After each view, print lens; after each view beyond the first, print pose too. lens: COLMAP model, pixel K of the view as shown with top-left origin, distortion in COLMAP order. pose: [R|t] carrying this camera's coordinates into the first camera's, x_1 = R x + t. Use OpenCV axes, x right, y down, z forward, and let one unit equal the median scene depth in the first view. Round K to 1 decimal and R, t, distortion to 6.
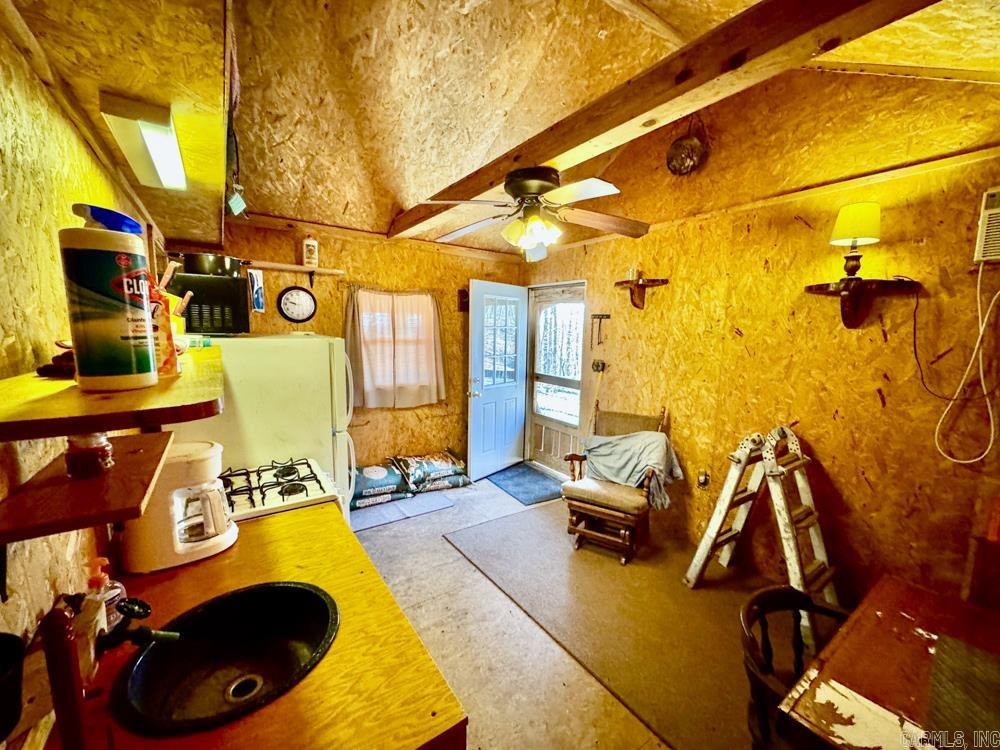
lens RADIAL K [[401.7, 0, 500.6], [0, 401.7, 378.8], [0, 0, 1]] dist [0.000926, -0.000071]
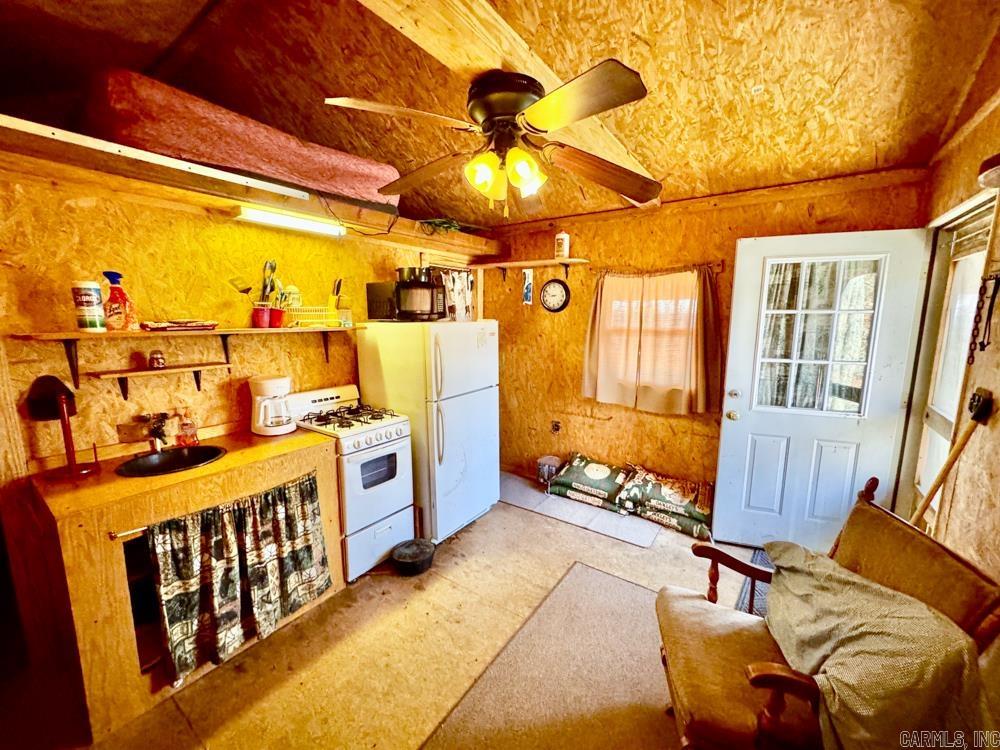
lens RADIAL K [[401.7, 0, 498.9], [0, 401.7, 377.5], [0, 0, 1]] dist [0.000926, -0.000071]
pose [[0.340720, 0.127777, -0.931441, 0.444729], [-0.111828, 0.989196, 0.094793, -0.044908], [0.933490, 0.071864, 0.351328, 0.435200]]
